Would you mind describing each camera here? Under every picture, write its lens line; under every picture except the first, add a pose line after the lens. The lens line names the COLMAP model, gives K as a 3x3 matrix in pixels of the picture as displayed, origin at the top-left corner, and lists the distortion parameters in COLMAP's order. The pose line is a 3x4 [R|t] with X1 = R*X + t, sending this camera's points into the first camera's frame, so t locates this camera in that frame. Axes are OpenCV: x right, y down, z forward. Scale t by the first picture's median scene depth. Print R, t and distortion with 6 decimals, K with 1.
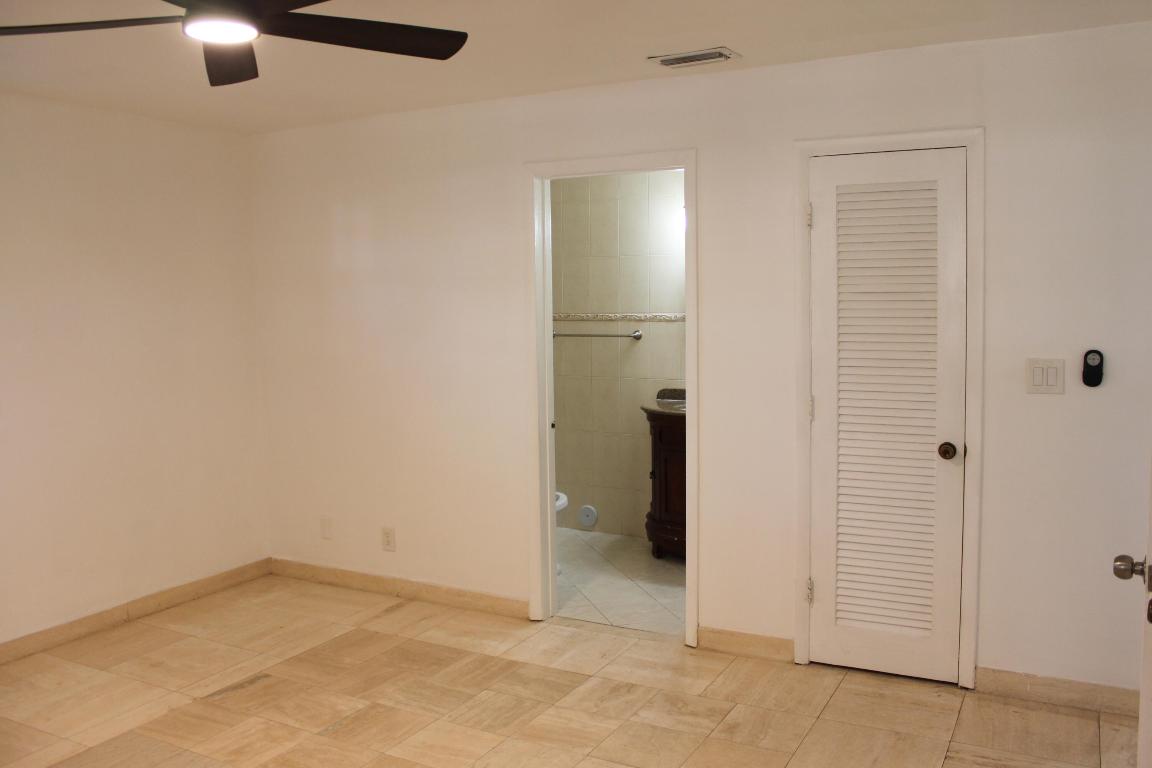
lens RADIAL K [[951.4, 0, 579.6], [0, 951.4, 376.9], [0, 0, 1]] dist [-0.165174, 0.146703]
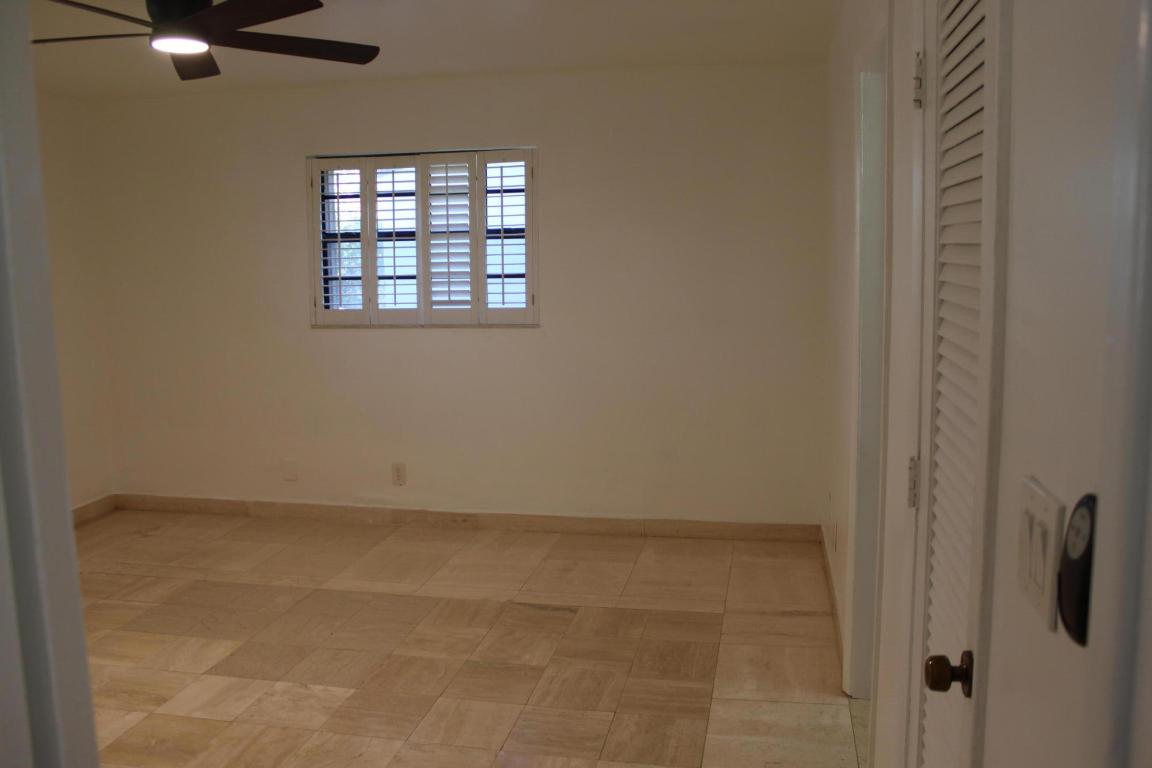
lens RADIAL K [[951.4, 0, 579.6], [0, 951.4, 376.9], [0, 0, 1]] dist [-0.165174, 0.146703]
pose [[0.316474, 0.142632, -0.937817, 0.673627], [-0.079247, 0.989151, 0.123697, -0.070233], [0.945285, 0.035172, 0.324344, 0.727882]]
